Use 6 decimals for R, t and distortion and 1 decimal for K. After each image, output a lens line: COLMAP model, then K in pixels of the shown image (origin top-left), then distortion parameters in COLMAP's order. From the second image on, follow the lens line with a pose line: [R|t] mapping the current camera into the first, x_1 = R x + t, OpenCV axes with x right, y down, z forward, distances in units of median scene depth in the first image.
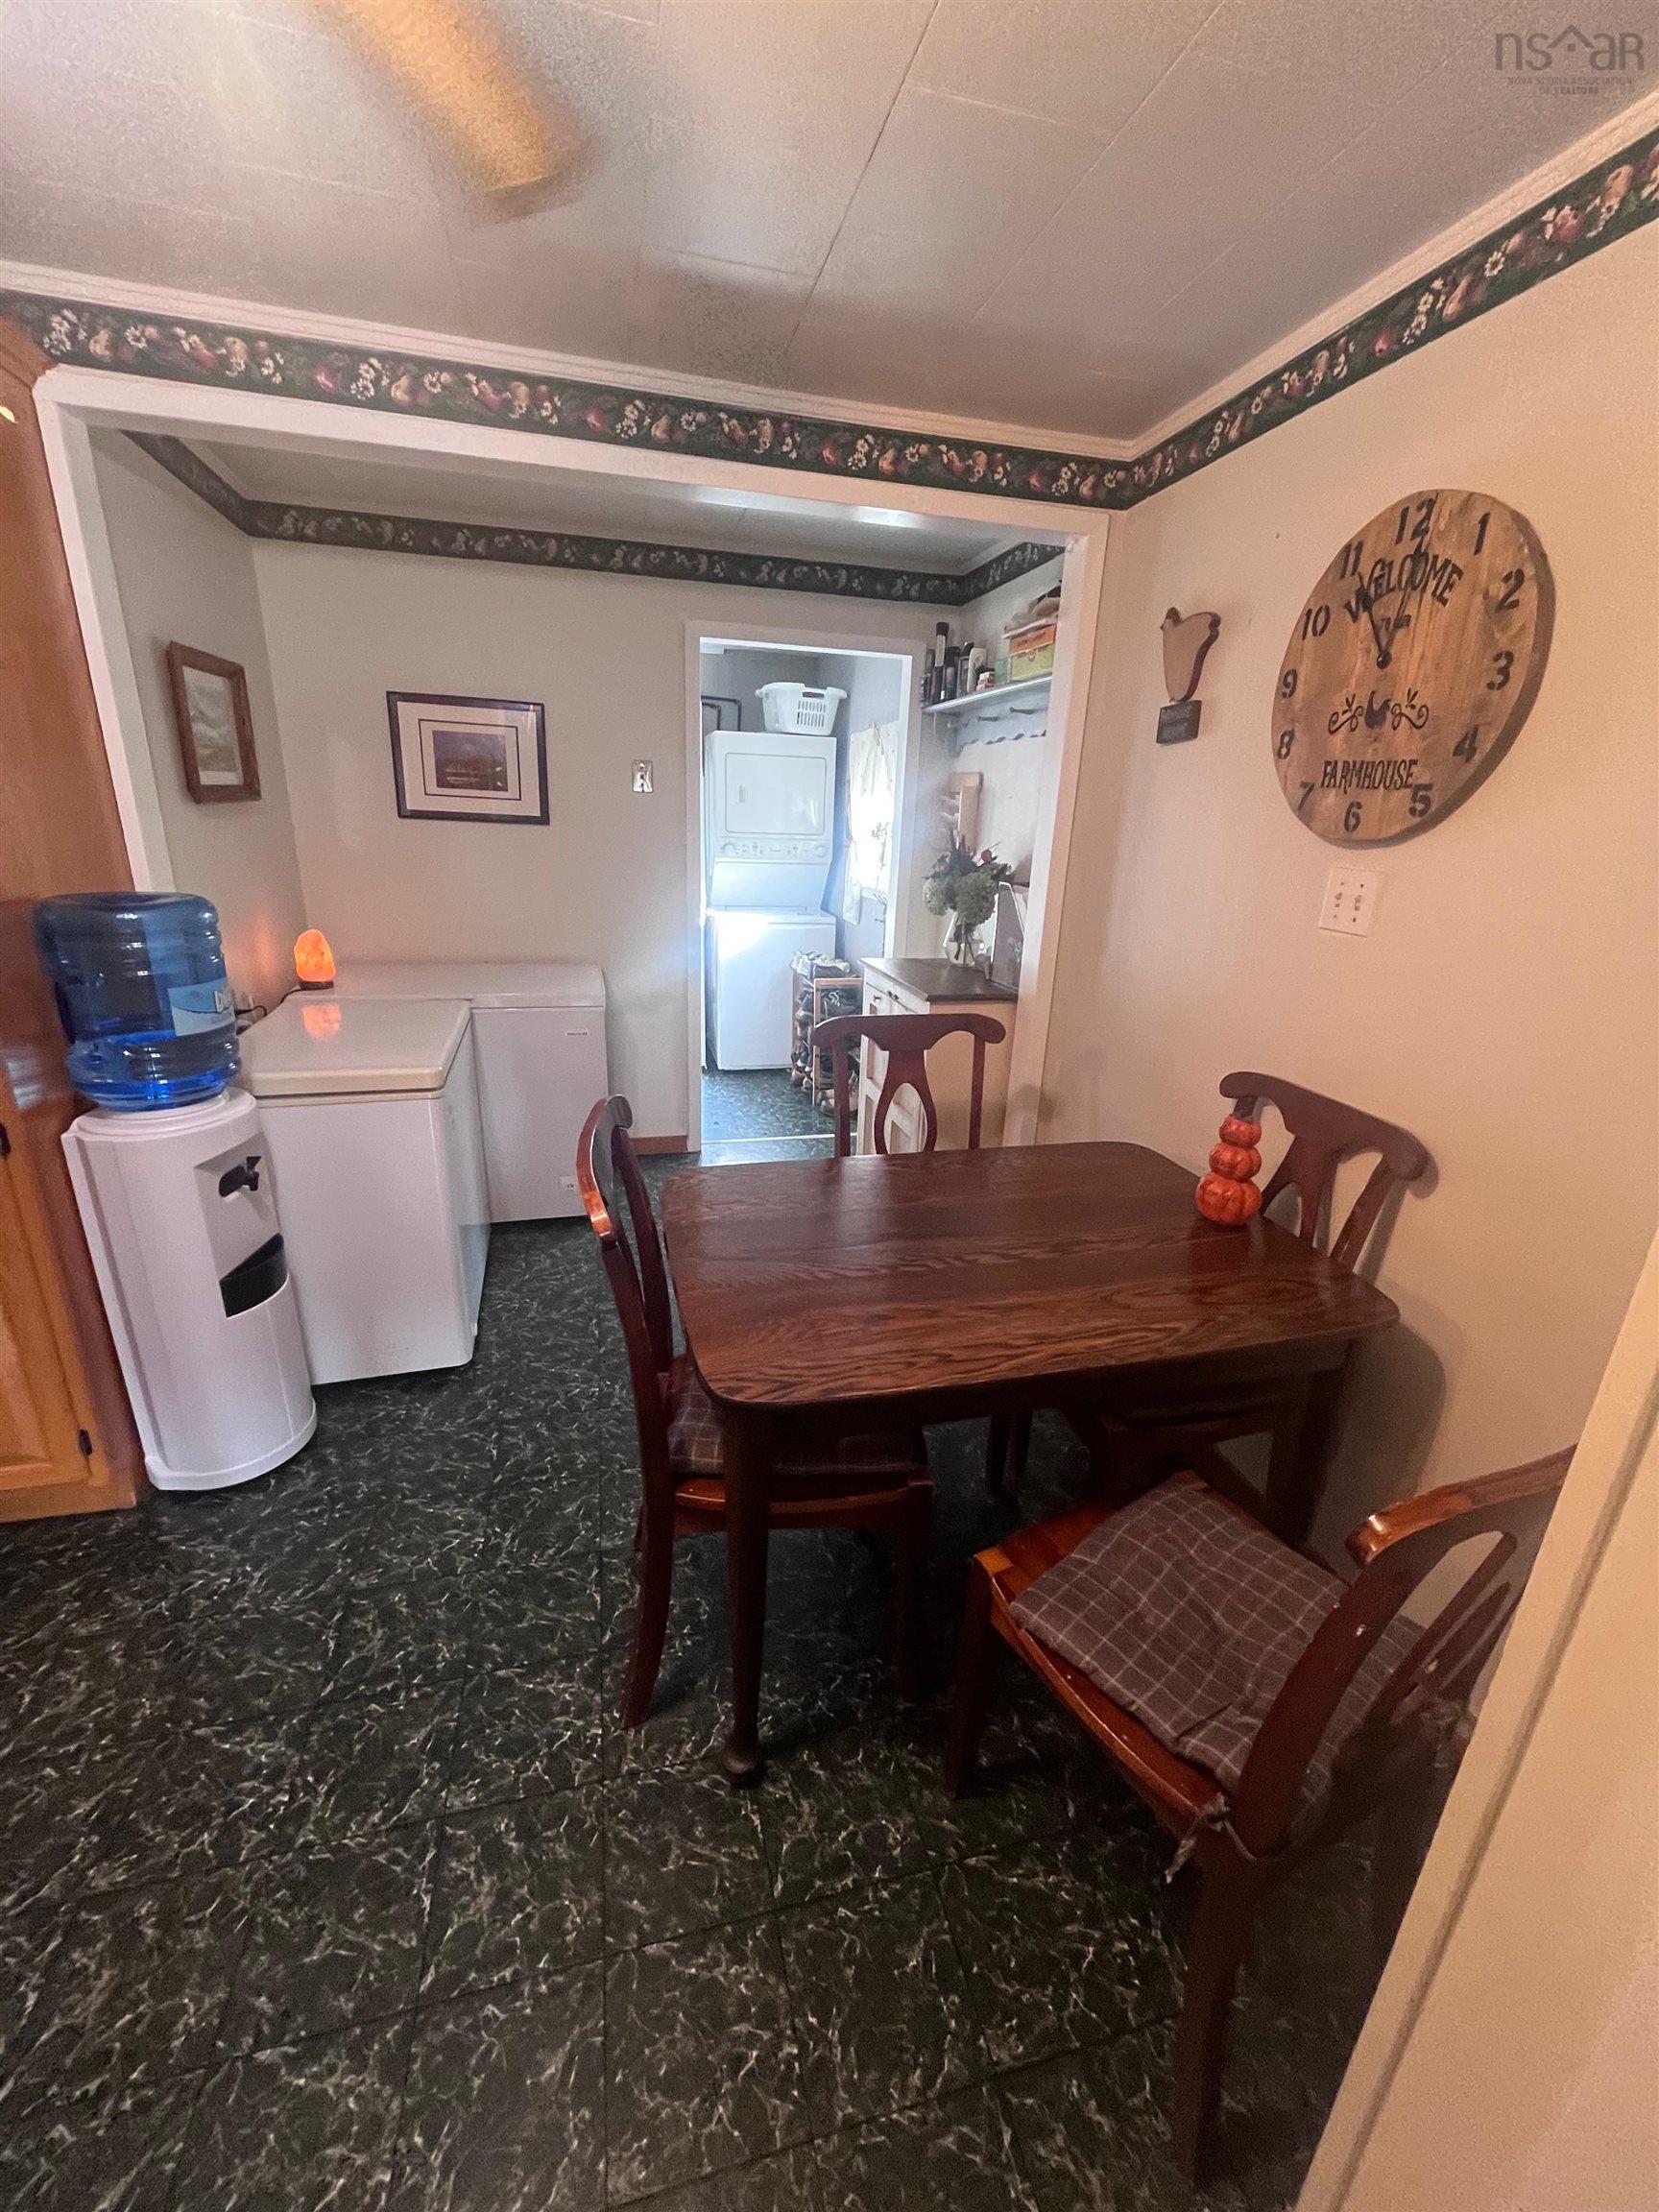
lens RADIAL K [[876.1, 0, 832.8], [0, 876.1, 1090.3], [0, 0, 1]] dist [-0.001434, -0.000422]
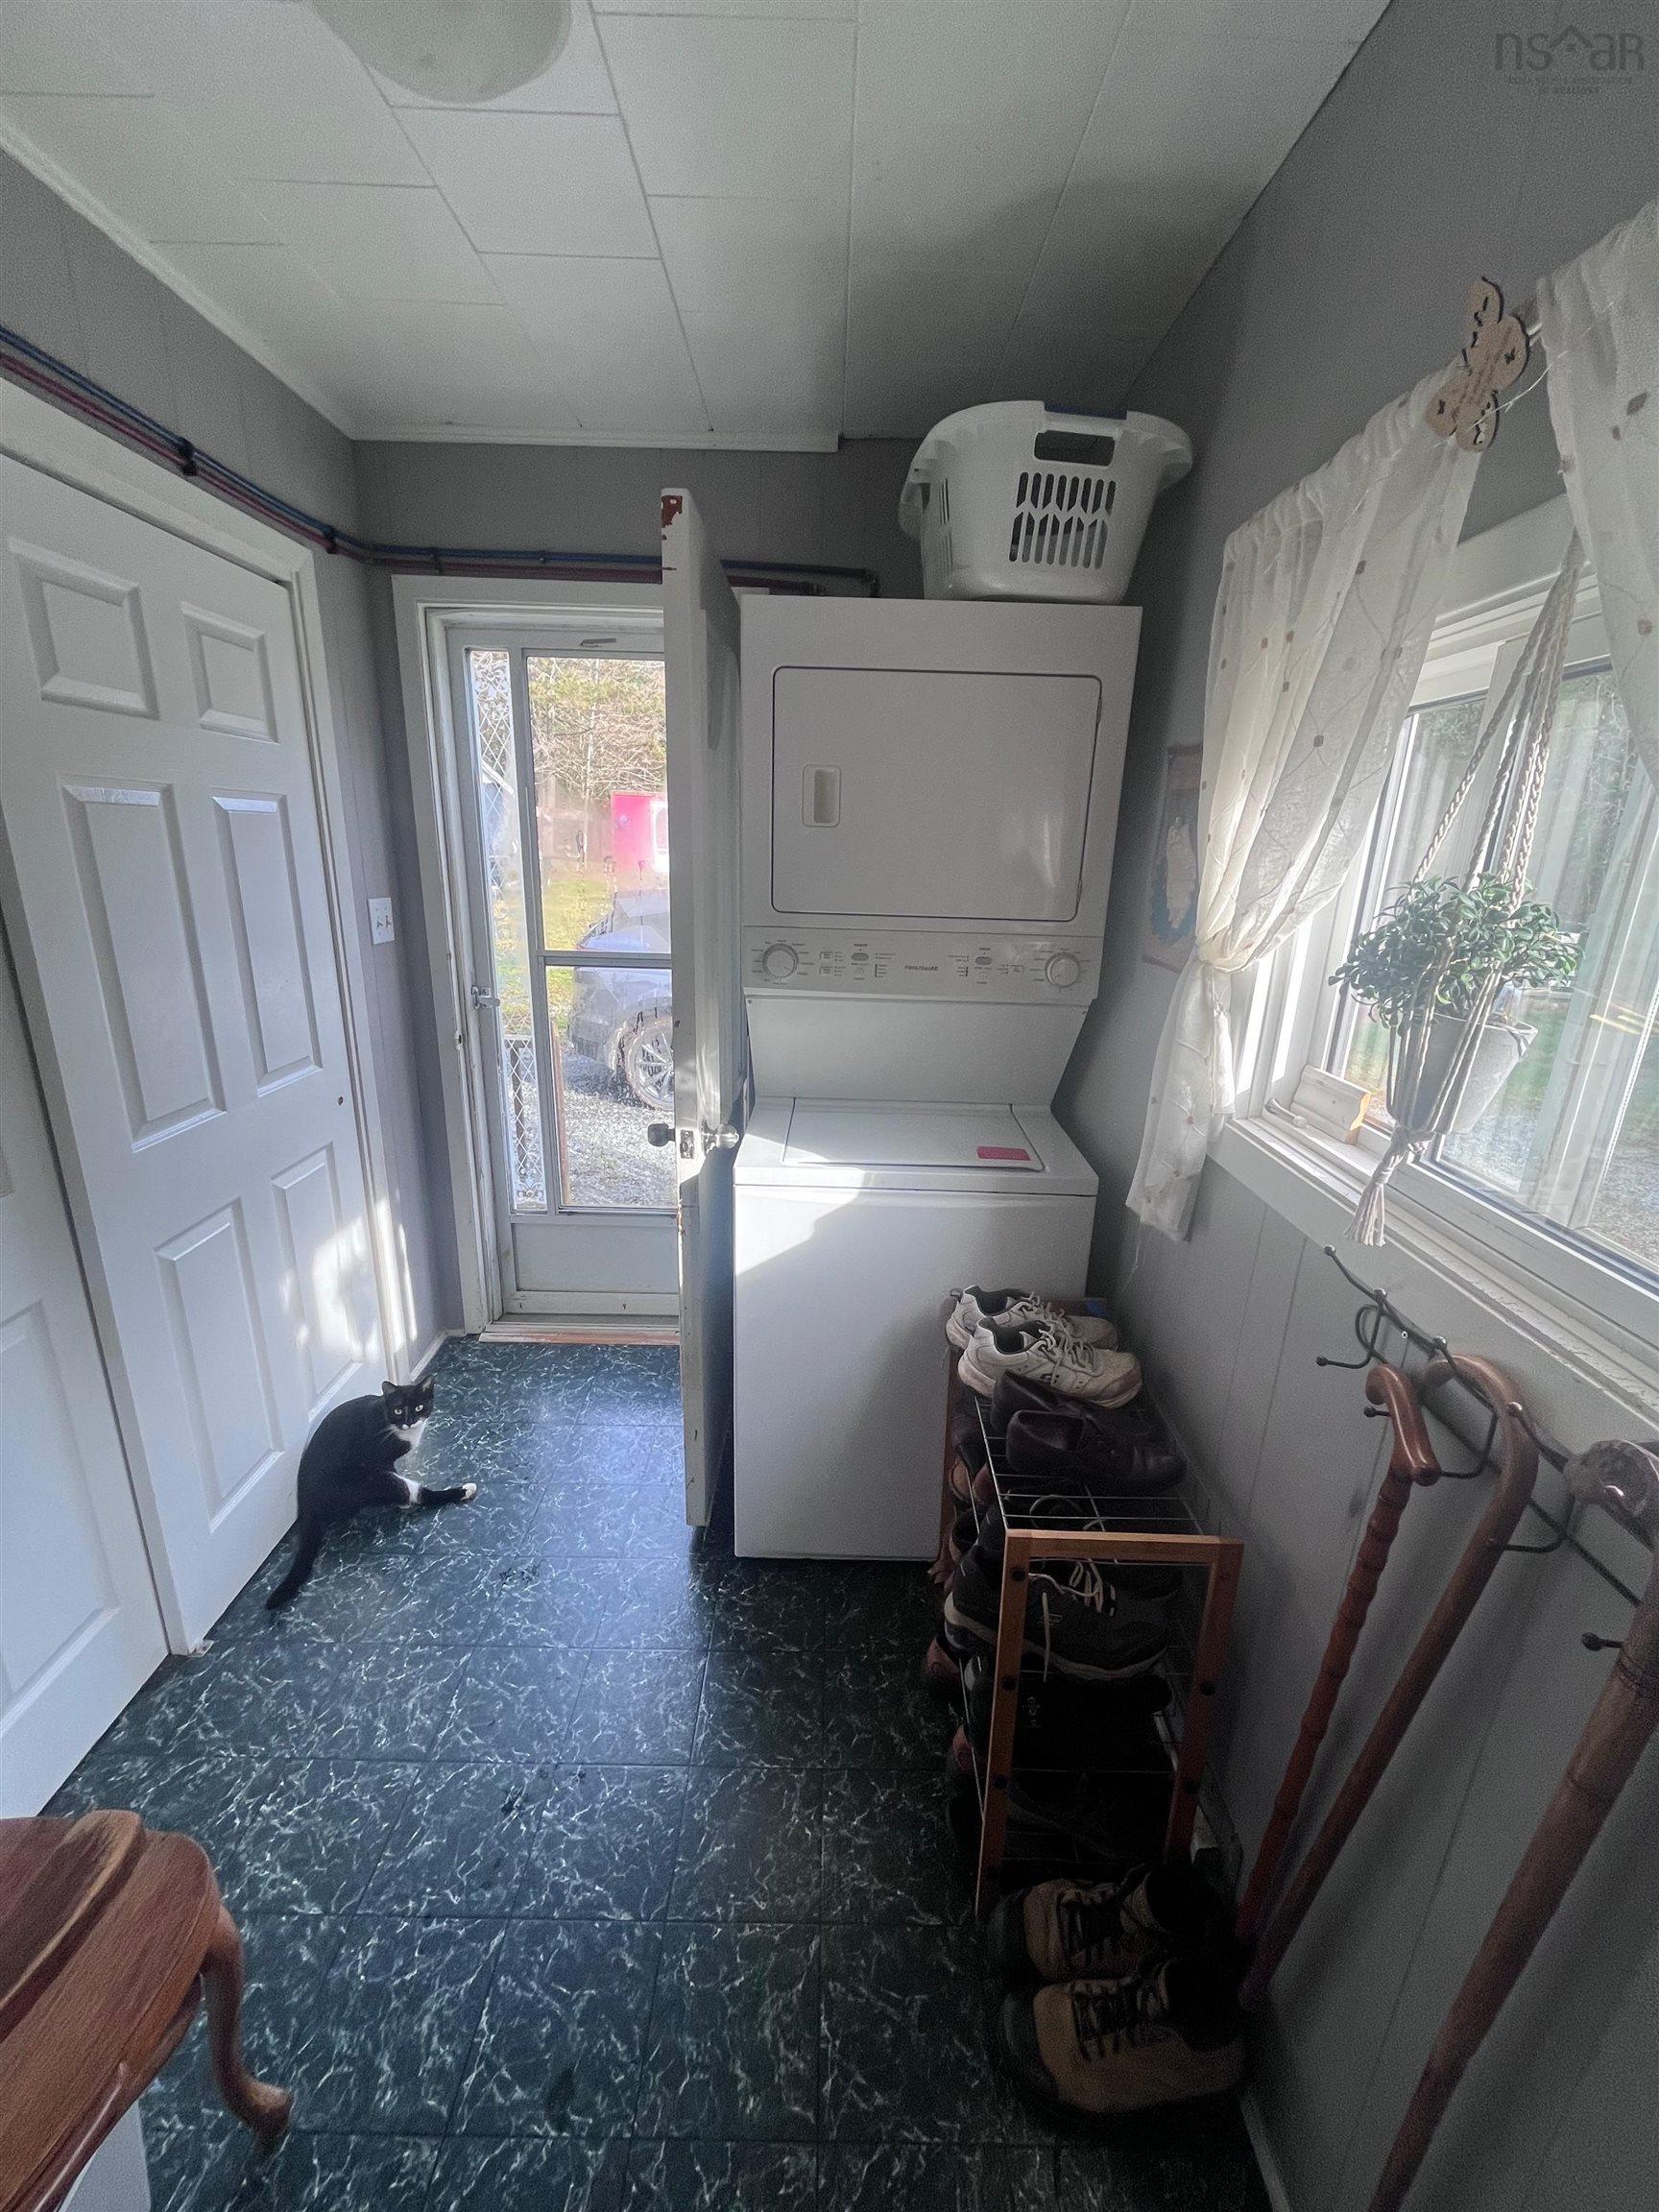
lens RADIAL K [[876.1, 0, 818.6], [0, 876.1, 1102.5], [0, 0, 1]] dist [-0.001434, -0.000422]
pose [[0.963526, 0.062778, -0.260149, -0.020674], [-0.067489, 0.997678, -0.009207, -0.324315], [0.258966, 0.026428, 0.965525, 1.007366]]
